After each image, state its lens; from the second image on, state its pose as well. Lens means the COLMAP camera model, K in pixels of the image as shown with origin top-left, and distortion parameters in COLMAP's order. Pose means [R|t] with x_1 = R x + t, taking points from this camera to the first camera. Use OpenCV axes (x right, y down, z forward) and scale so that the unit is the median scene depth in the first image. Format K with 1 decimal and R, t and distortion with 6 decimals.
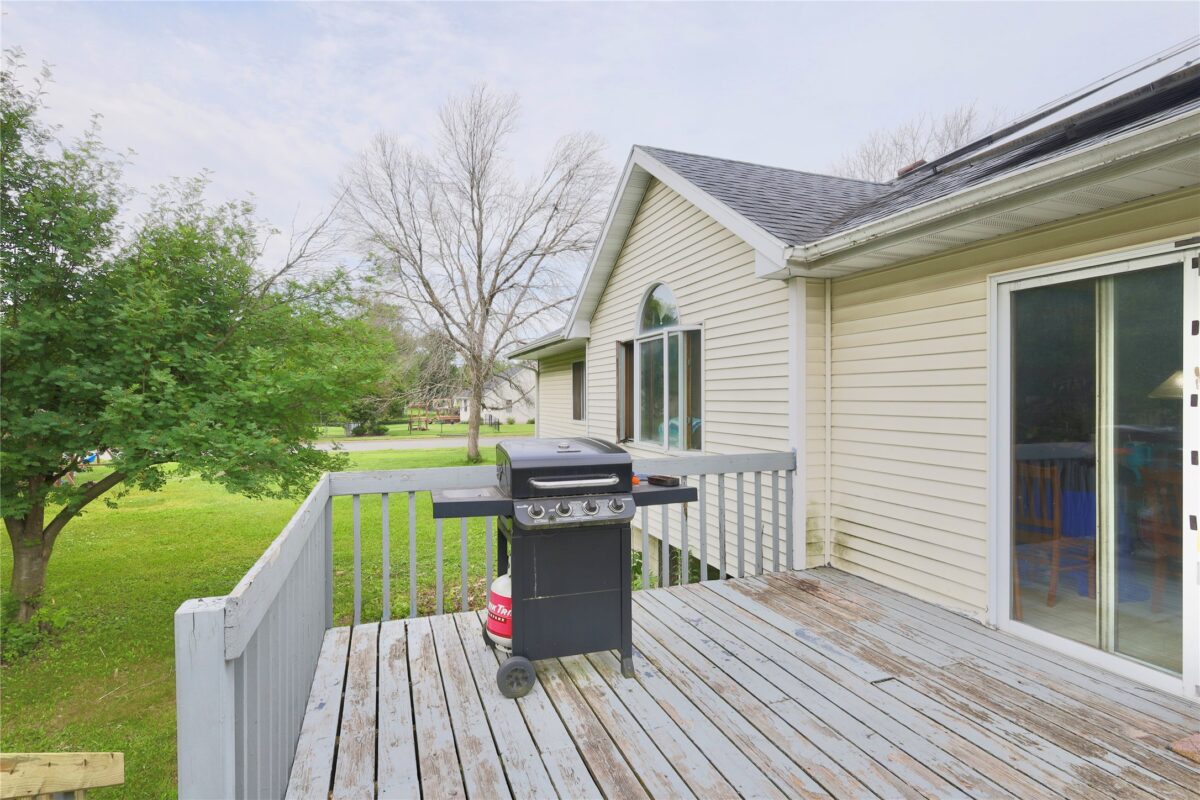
lens RADIAL K [[590.2, 0, 600.4], [0, 590.2, 396.1], [0, 0, 1]] dist [0.001220, 0.001329]
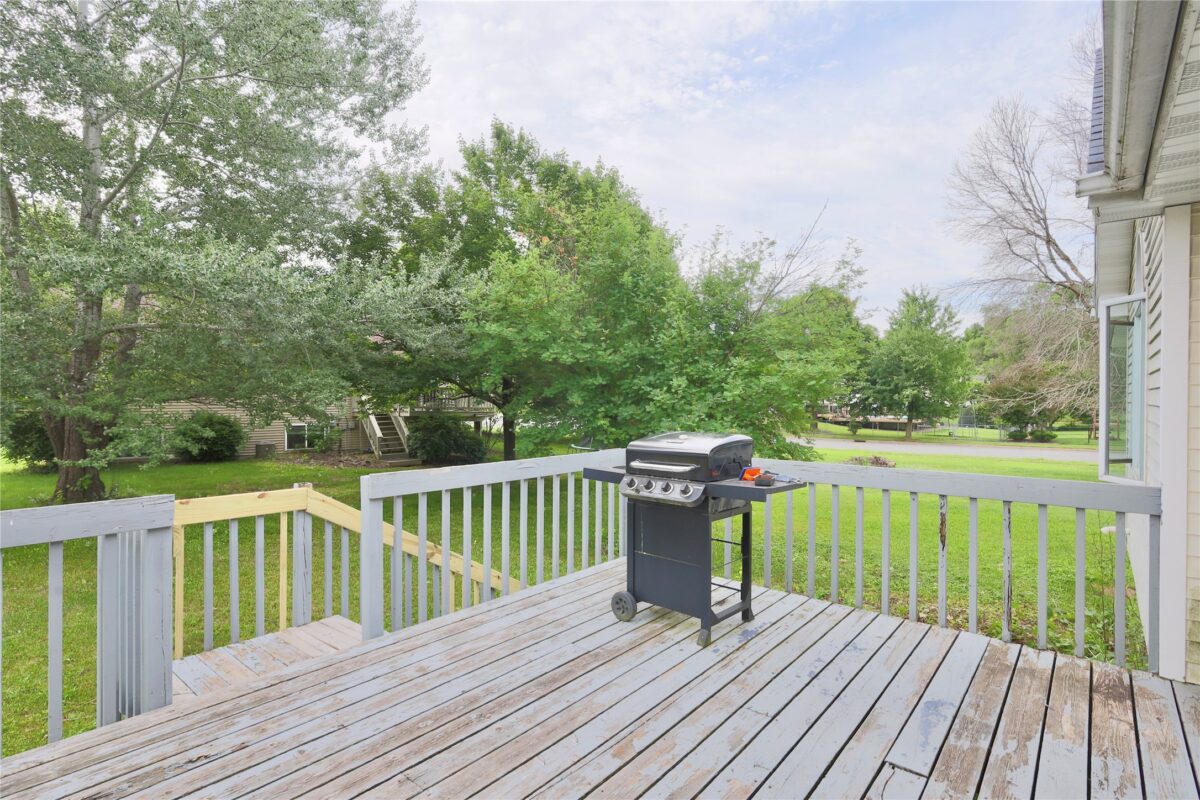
lens RADIAL K [[590.2, 0, 600.0], [0, 590.2, 400.4], [0, 0, 1]] dist [0.001220, 0.001329]
pose [[0.493625, 0.010849, -0.869607, 0.778140], [-0.004312, 0.999940, 0.010028, -0.002856], [0.869664, -0.001200, 0.493642, 0.228575]]
